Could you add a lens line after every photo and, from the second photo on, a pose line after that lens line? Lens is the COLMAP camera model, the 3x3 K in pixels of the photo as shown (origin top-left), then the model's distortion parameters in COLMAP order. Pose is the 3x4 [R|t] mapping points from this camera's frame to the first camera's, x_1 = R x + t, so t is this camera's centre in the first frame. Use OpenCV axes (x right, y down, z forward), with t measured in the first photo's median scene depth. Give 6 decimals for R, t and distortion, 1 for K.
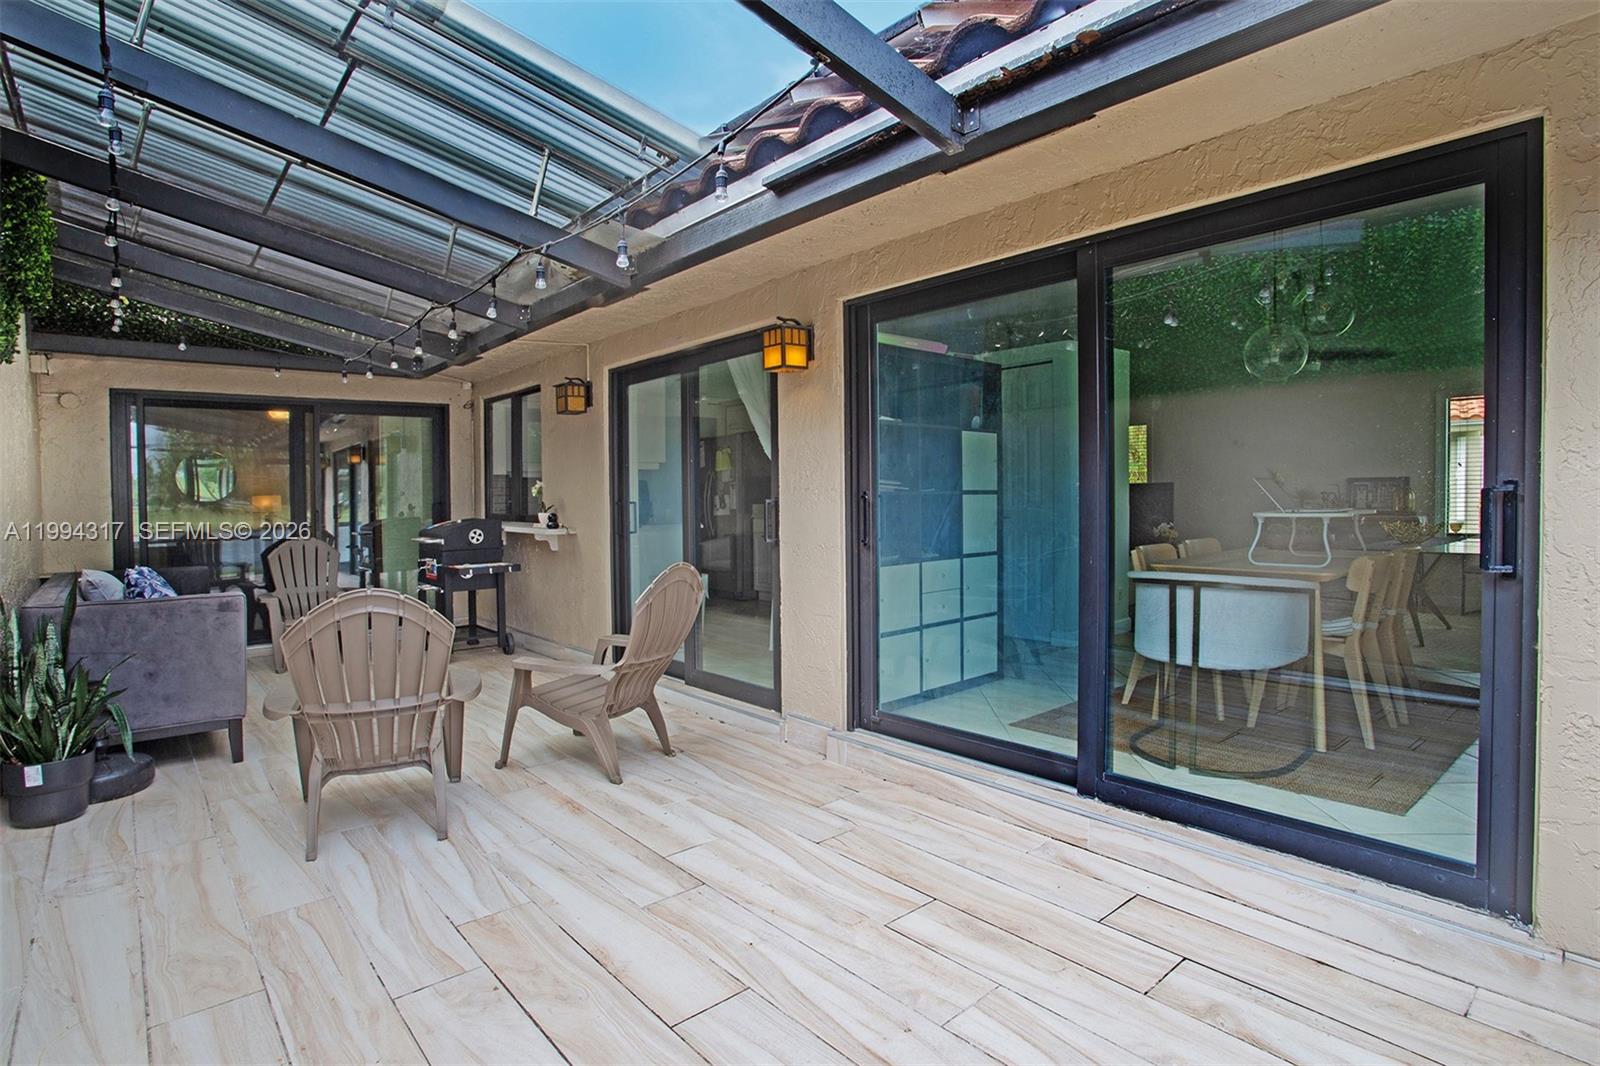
lens RADIAL K [[800.8, 0, 799.7], [0, 800.8, 525.4], [0, 0, 1]] dist [-0.070560, 0.031732]
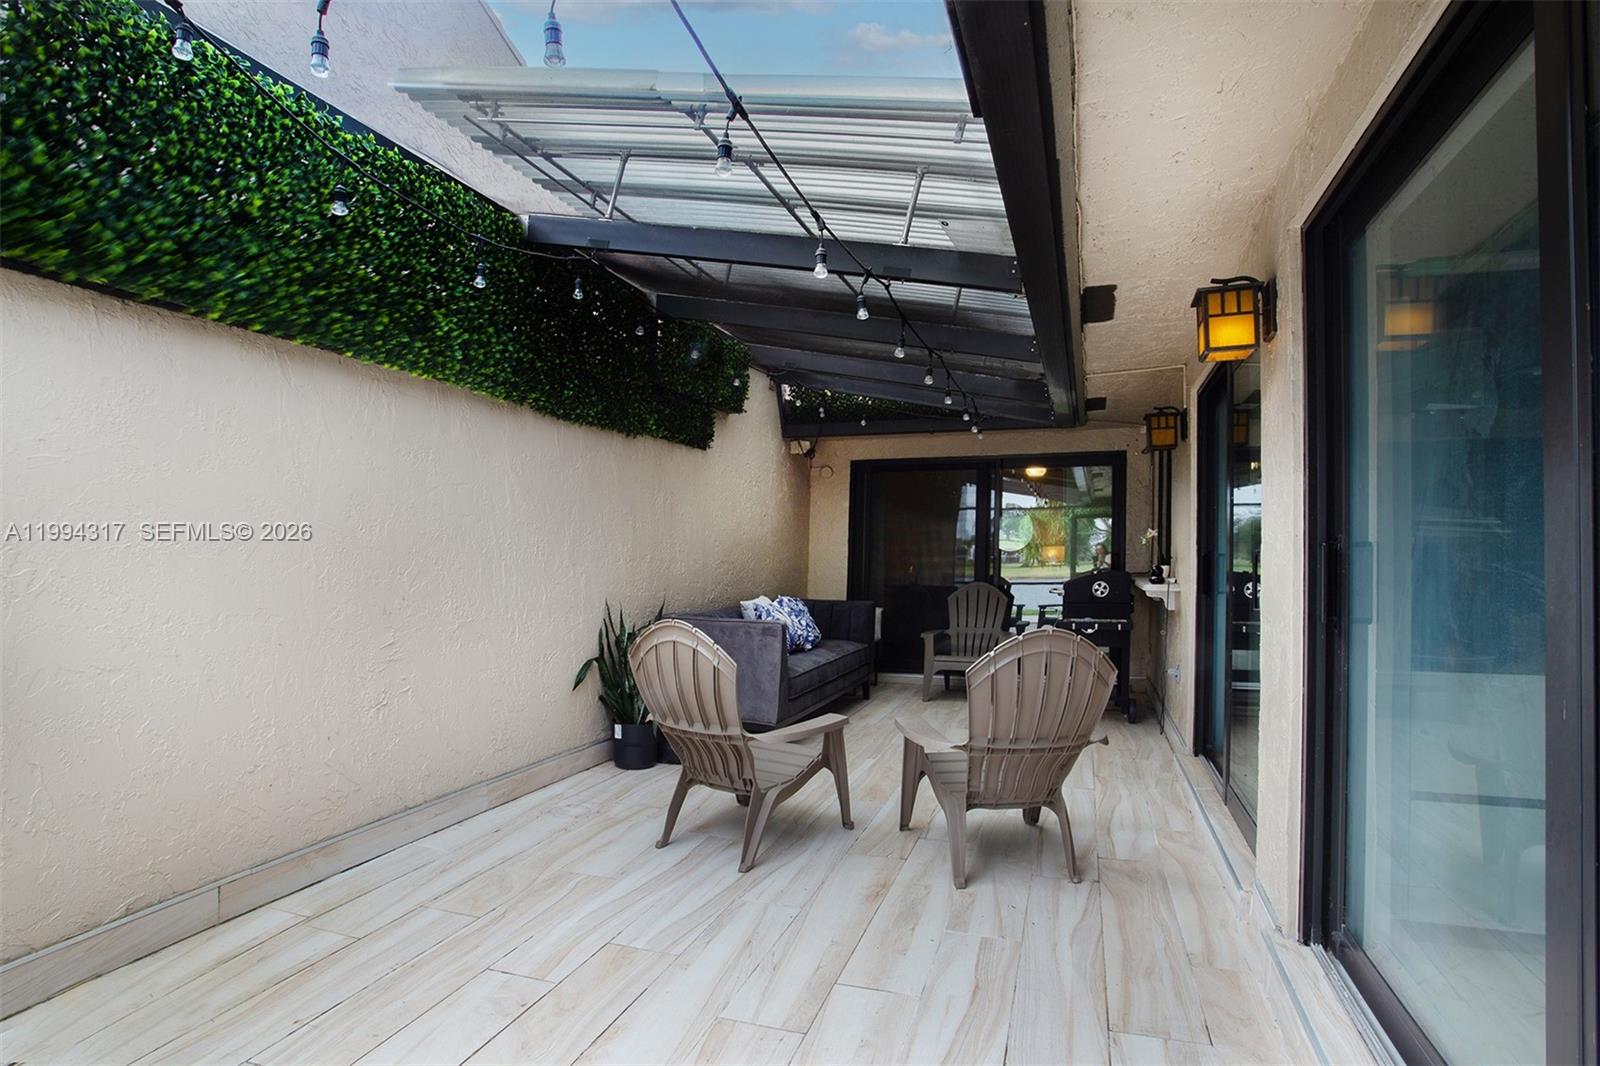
lens RADIAL K [[800.8, 0, 799.7], [0, 800.8, 525.4], [0, 0, 1]] dist [-0.070560, 0.031732]
pose [[0.527612, -0.014179, -0.849367, 0.441708], [-0.043199, 0.998119, -0.043496, -0.010856], [0.848386, 0.059641, 0.526007, 0.457831]]
